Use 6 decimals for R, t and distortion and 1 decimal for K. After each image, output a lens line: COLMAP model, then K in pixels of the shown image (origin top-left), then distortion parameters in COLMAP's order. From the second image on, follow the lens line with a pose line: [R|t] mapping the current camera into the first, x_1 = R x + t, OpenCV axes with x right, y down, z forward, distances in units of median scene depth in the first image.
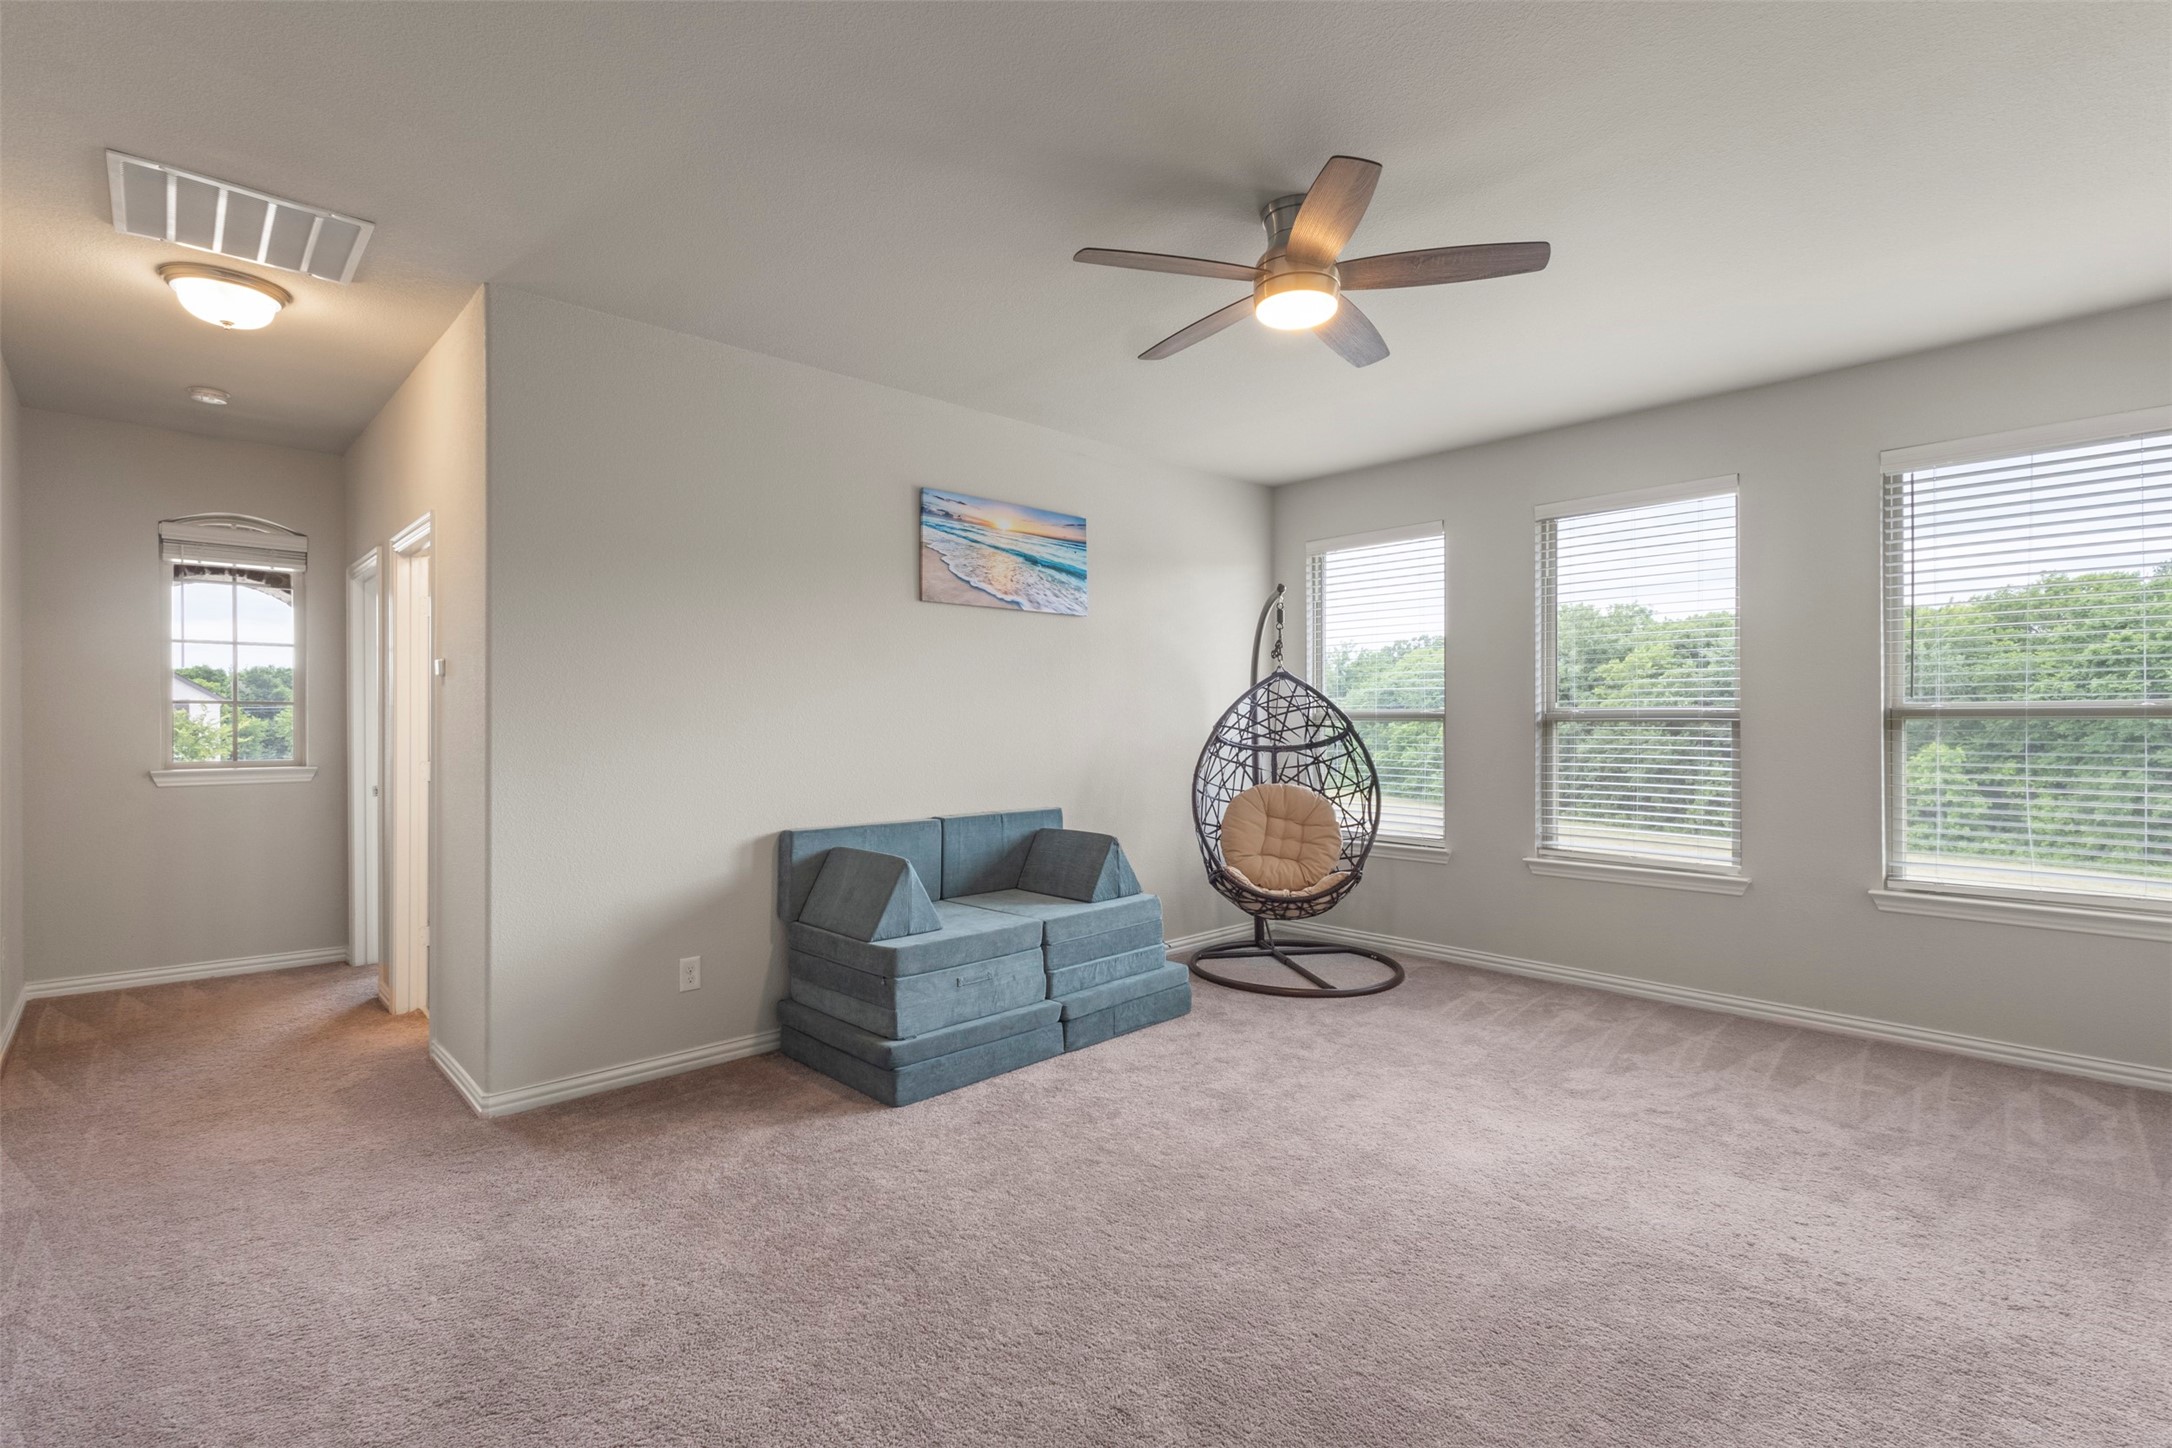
lens RADIAL K [[1006.7, 0, 1071.6], [0, 1006.7, 721.3], [0, 0, 1]] dist [0.002043, 0.001460]
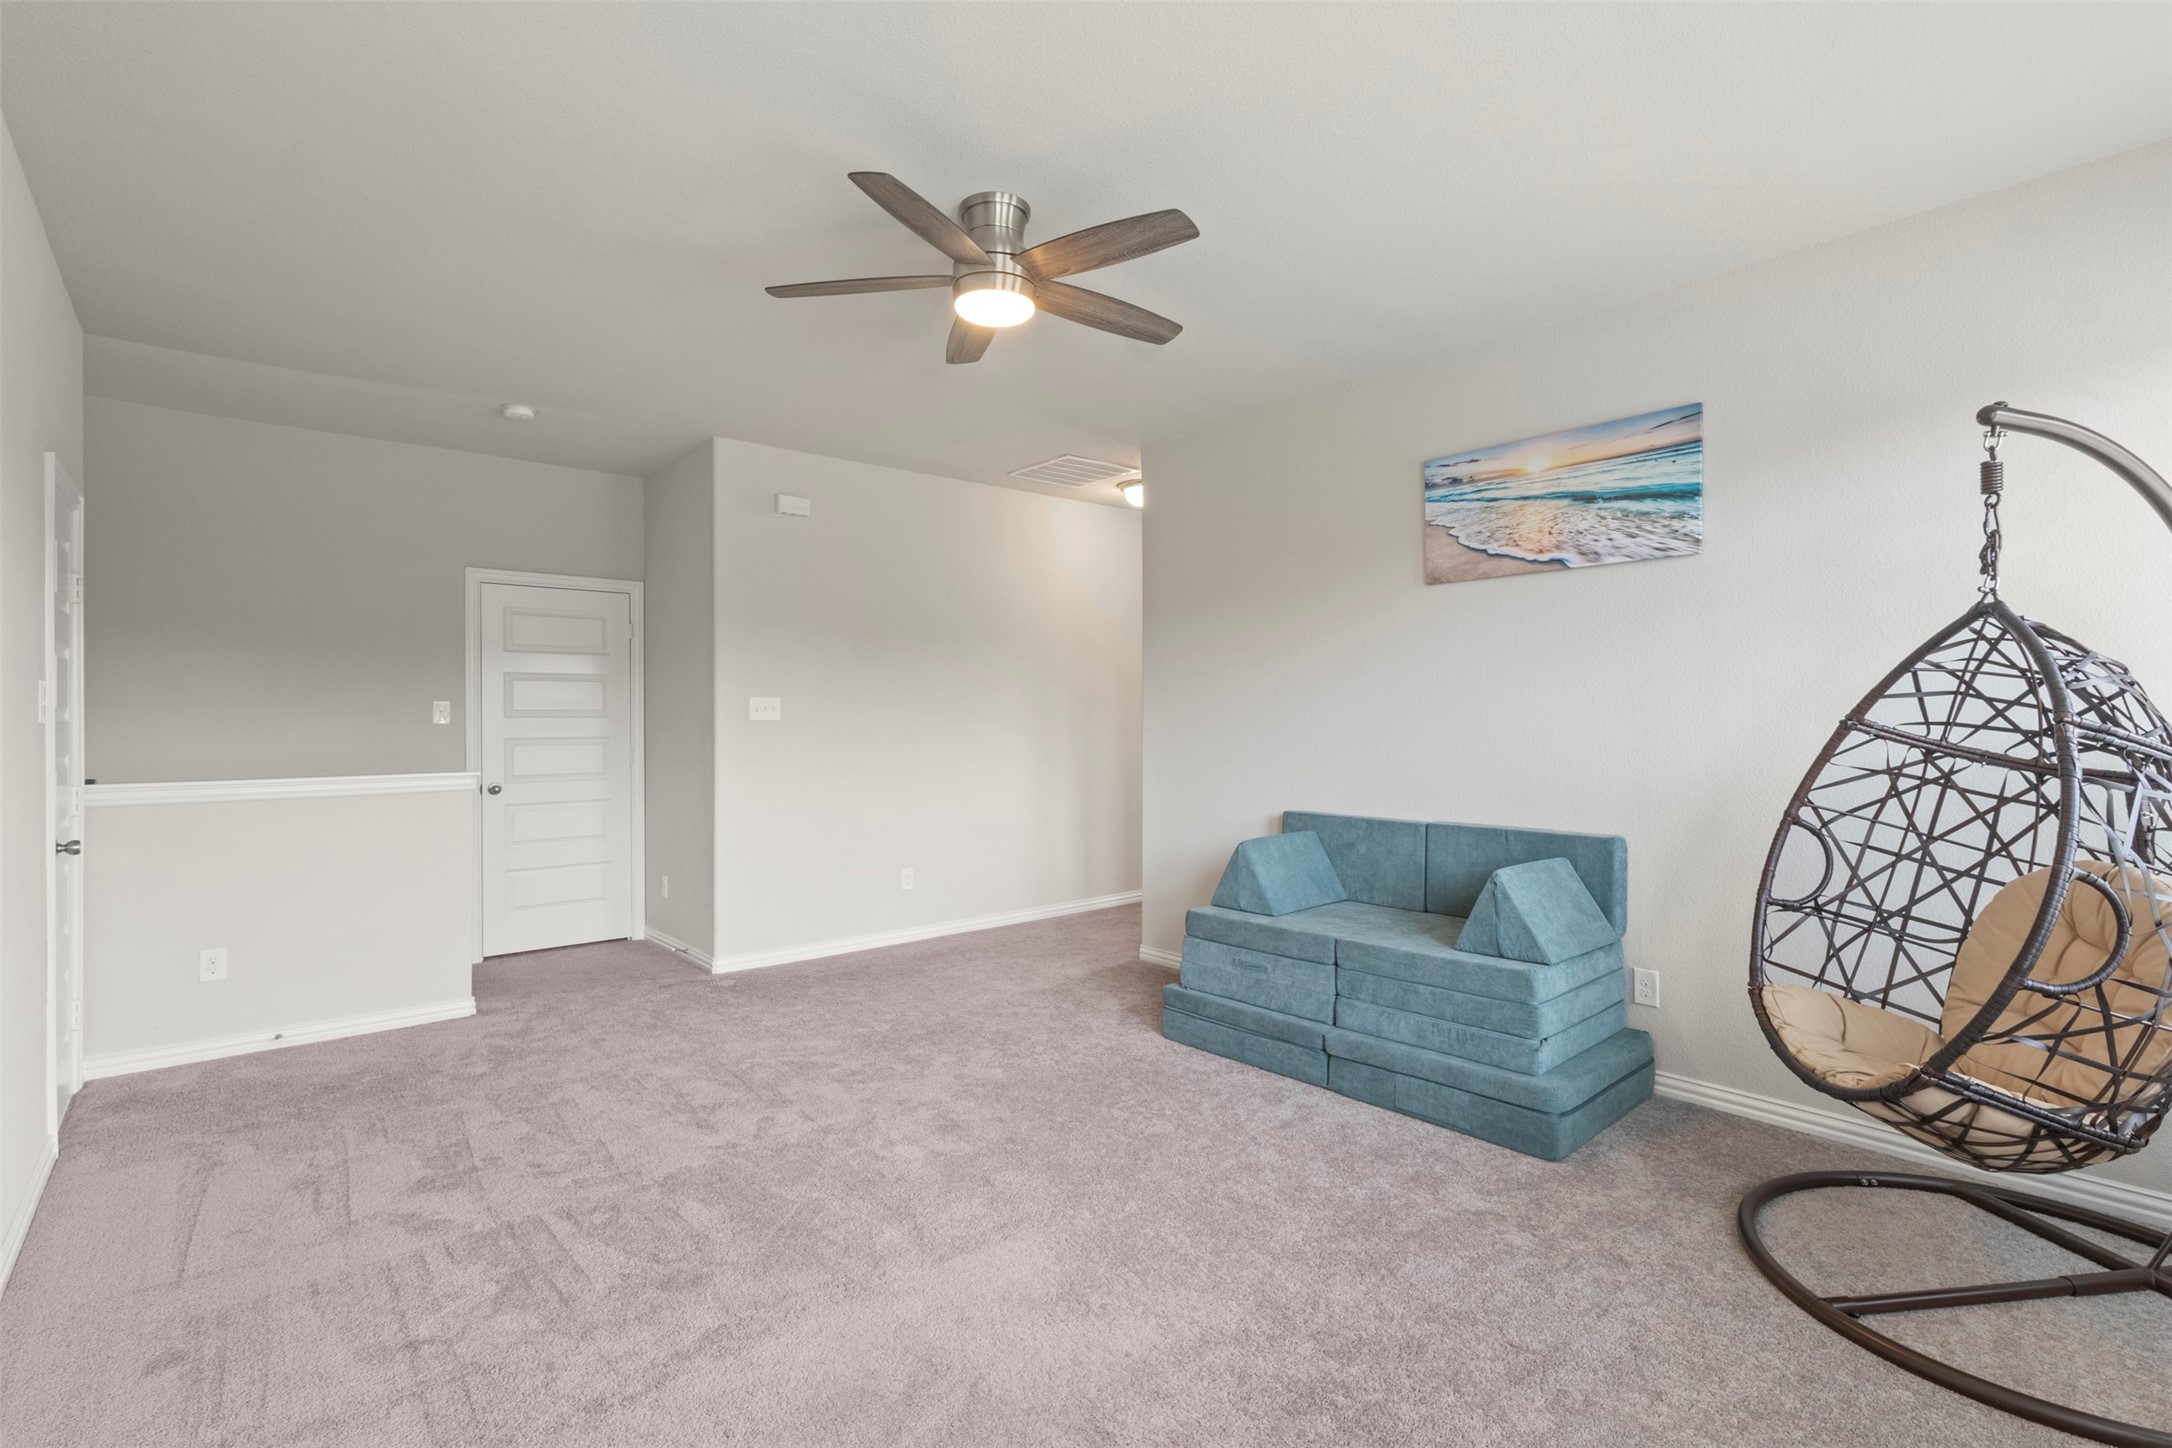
lens RADIAL K [[1006.7, 0, 1093.2], [0, 1006.7, 718.2], [0, 0, 1]] dist [0.002043, 0.001460]
pose [[-0.038804, 0.001884, -0.999245, 0.781244], [0.003622, 0.999992, 0.001745, -0.000565], [0.999240, -0.003551, -0.038810, 0.729717]]
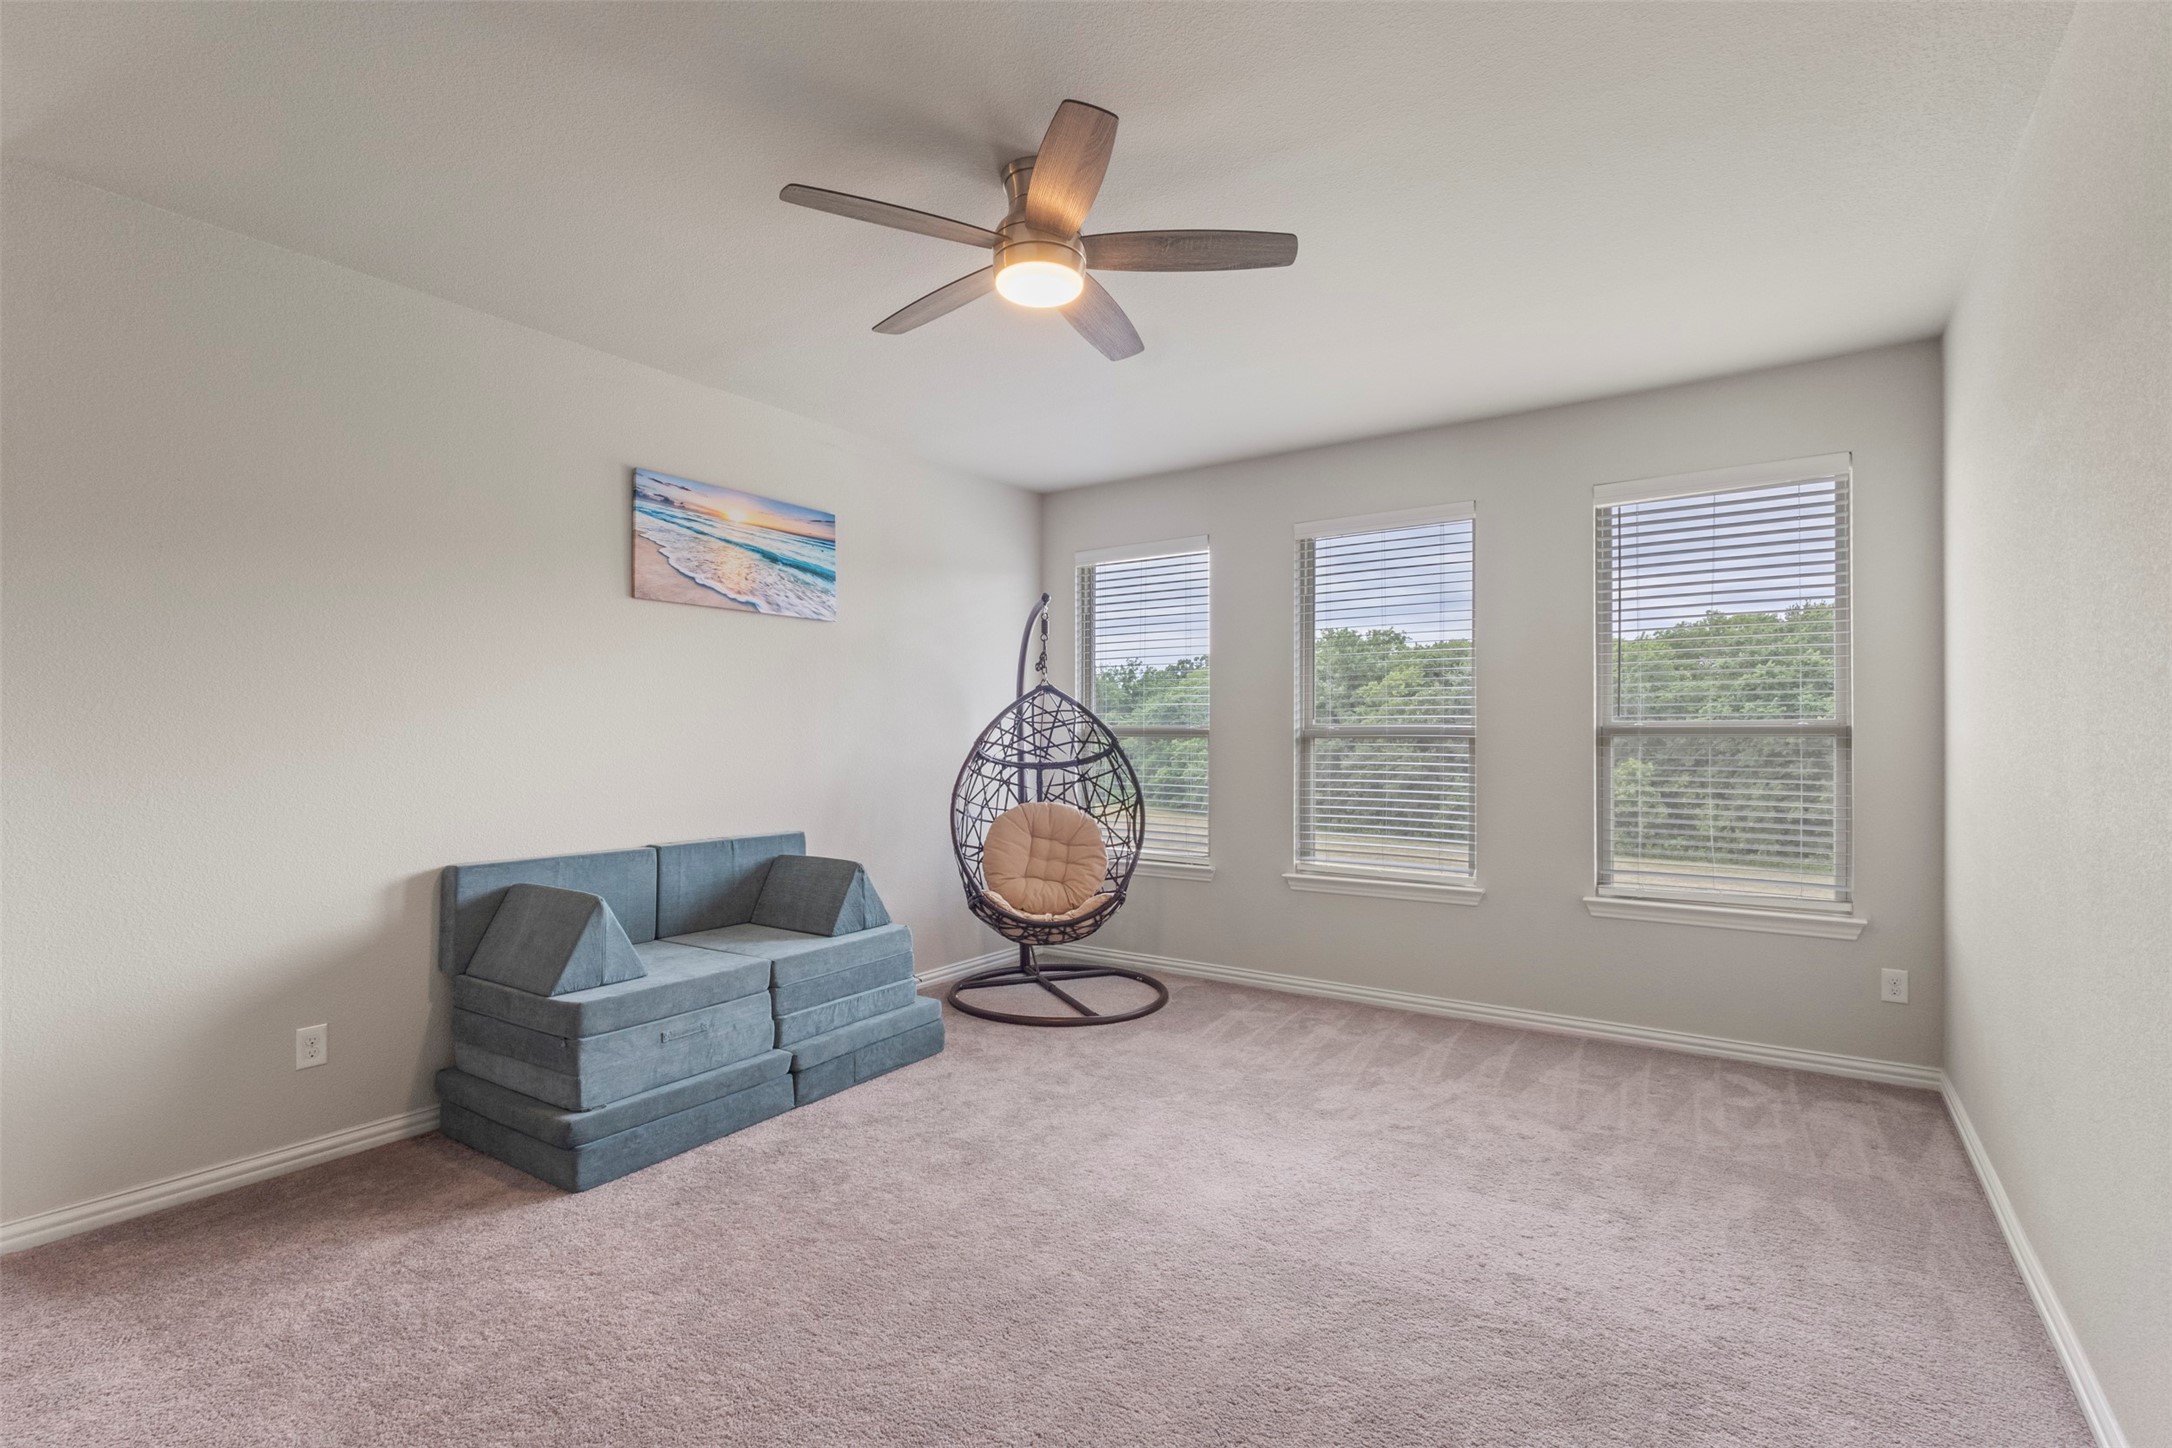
lens RADIAL K [[1006.7, 0, 1074.2], [0, 1006.7, 737.0], [0, 0, 1]] dist [0.002043, 0.001460]
pose [[0.979020, 0.002966, 0.203743, 0.047128], [-0.002864, 0.999996, -0.000798, 0.000614], [-0.203744, 0.000198, 0.979024, 0.068628]]
